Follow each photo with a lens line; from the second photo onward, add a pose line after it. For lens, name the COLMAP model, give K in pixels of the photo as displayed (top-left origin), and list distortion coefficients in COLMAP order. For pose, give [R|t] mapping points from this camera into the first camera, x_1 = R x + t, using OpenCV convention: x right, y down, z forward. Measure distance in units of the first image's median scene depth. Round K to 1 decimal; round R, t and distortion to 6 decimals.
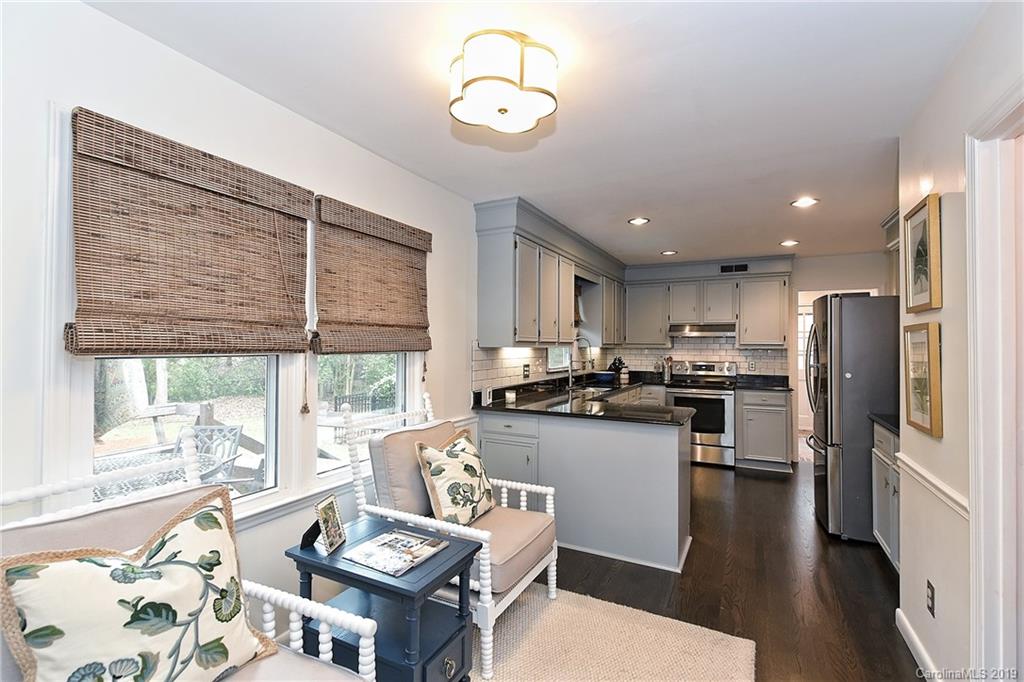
lens RADIAL K [[450.3, 0, 519.5], [0, 450.3, 338.9], [0, 0, 1]] dist [0.000762, -0.000532]
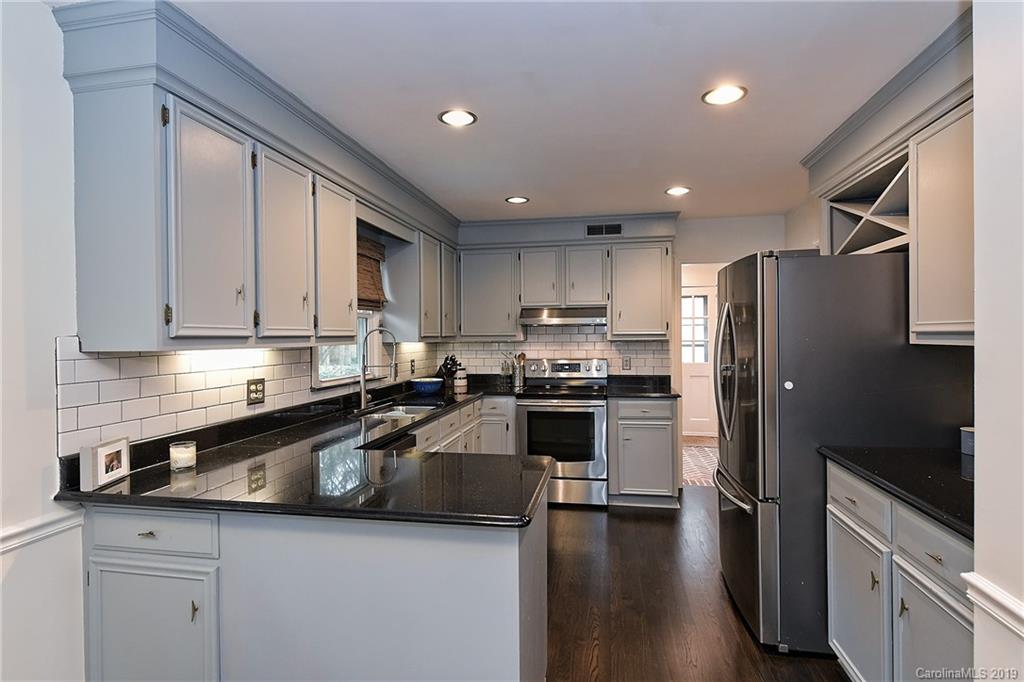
lens RADIAL K [[503.9, 0, 513.4], [0, 503.9, 340.5], [0, 0, 1]] dist [-0.000496, 0.000042]
pose [[0.958960, -0.016563, 0.283057, 0.111619], [0.010257, 0.999665, 0.023746, 0.000272], [-0.283355, -0.019868, 0.958809, 0.280509]]
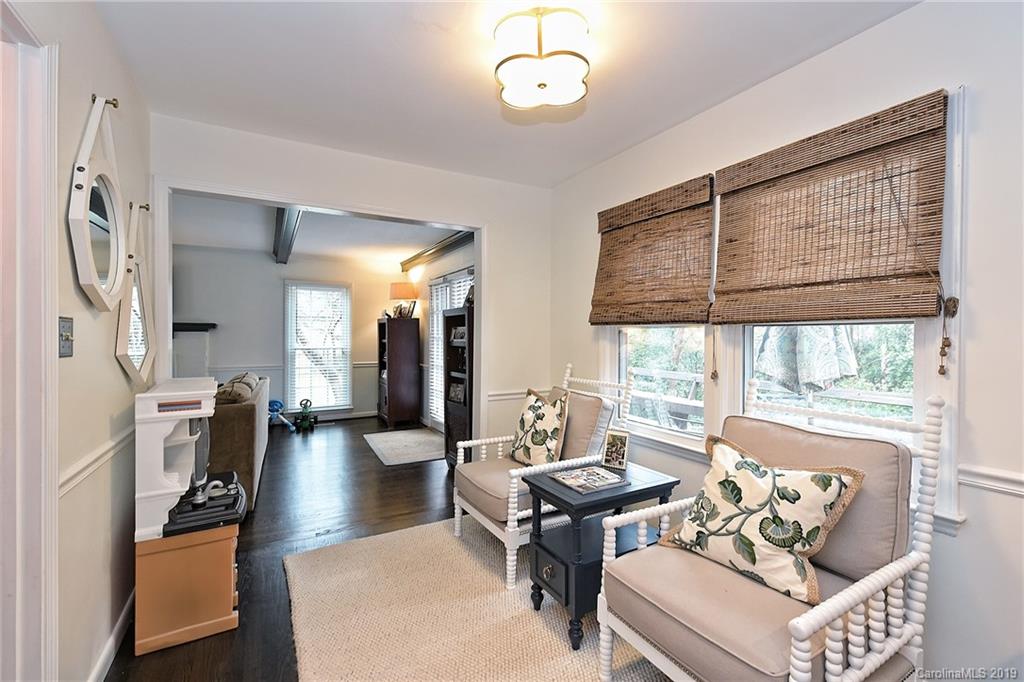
lens RADIAL K [[450.3, 0, 519.5], [0, 450.3, 338.9], [0, 0, 1]] dist [0.000762, -0.000532]
pose [[-0.547479, -0.003098, -0.836814, 0.272713], [0.004893, 0.999964, -0.006904, 0.029086], [0.836805, -0.007874, -0.547444, 0.478319]]
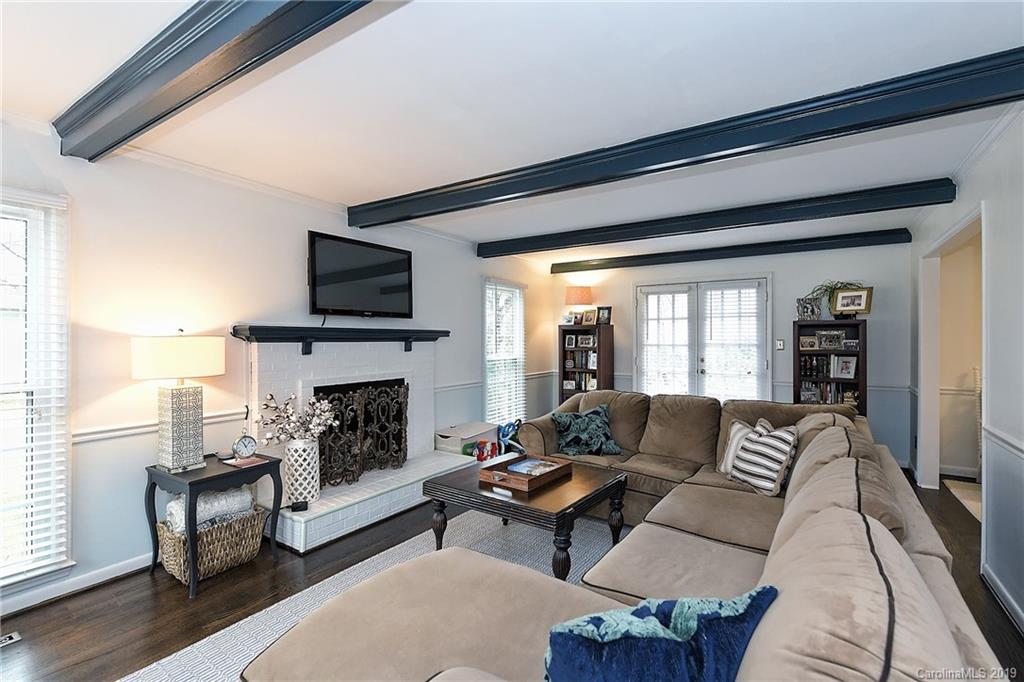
lens RADIAL K [[447.4, 0, 512.0], [0, 447.4, 341.0], [0, 0, 1]] dist [-0.000987, -0.000368]
pose [[-0.092578, -0.000383, -0.995705, 0.606792], [0.015946, 0.999871, -0.001867, 0.002265], [0.995578, -0.016050, -0.092560, -0.583089]]
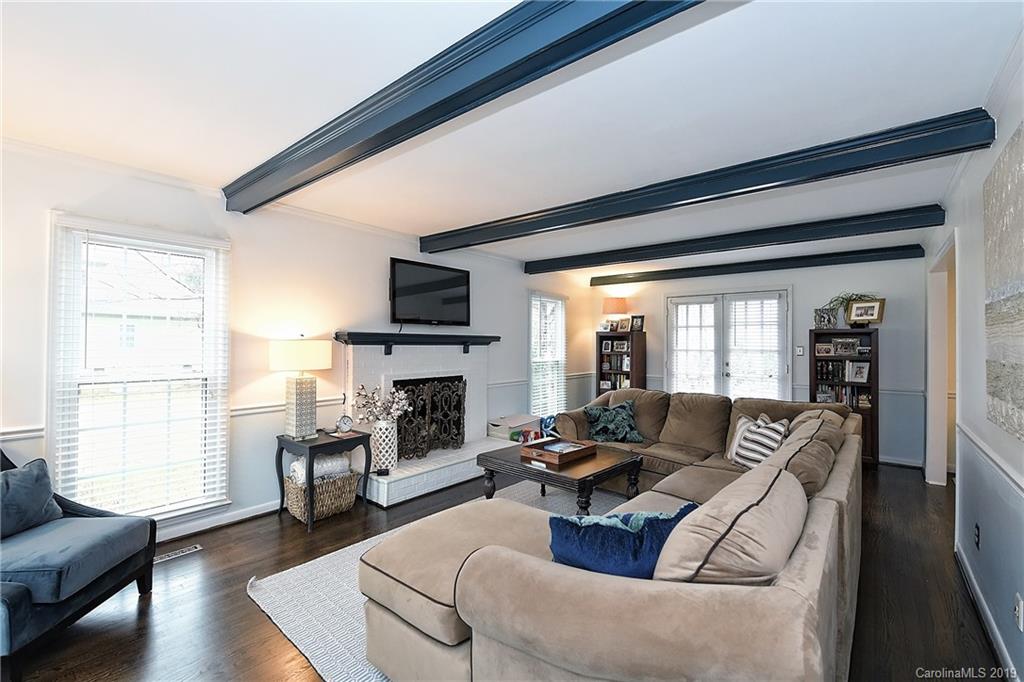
lens RADIAL K [[447.4, 0, 512.0], [0, 447.4, 341.0], [0, 0, 1]] dist [-0.000987, -0.000368]
pose [[-0.214008, -0.011617, -0.976763, 0.741410], [0.007277, 0.999883, -0.013486, 0.003379], [0.976805, -0.009994, -0.213899, -0.541505]]
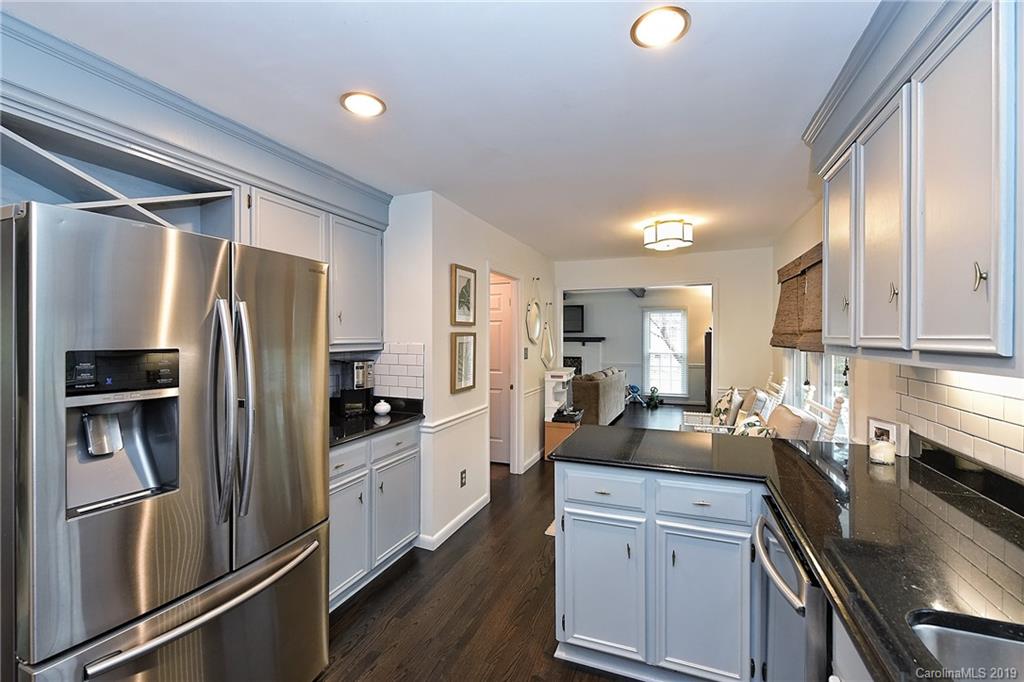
lens RADIAL K [[430.7, 0, 512.6], [0, 430.7, 339.6], [0, 0, 1]] dist [0.002199, 0.000056]
pose [[-0.994821, -0.003874, -0.101570, 0.317146], [-0.003187, 0.999971, -0.006928, 0.002280], [0.101594, -0.006568, -0.994804, 1.003006]]
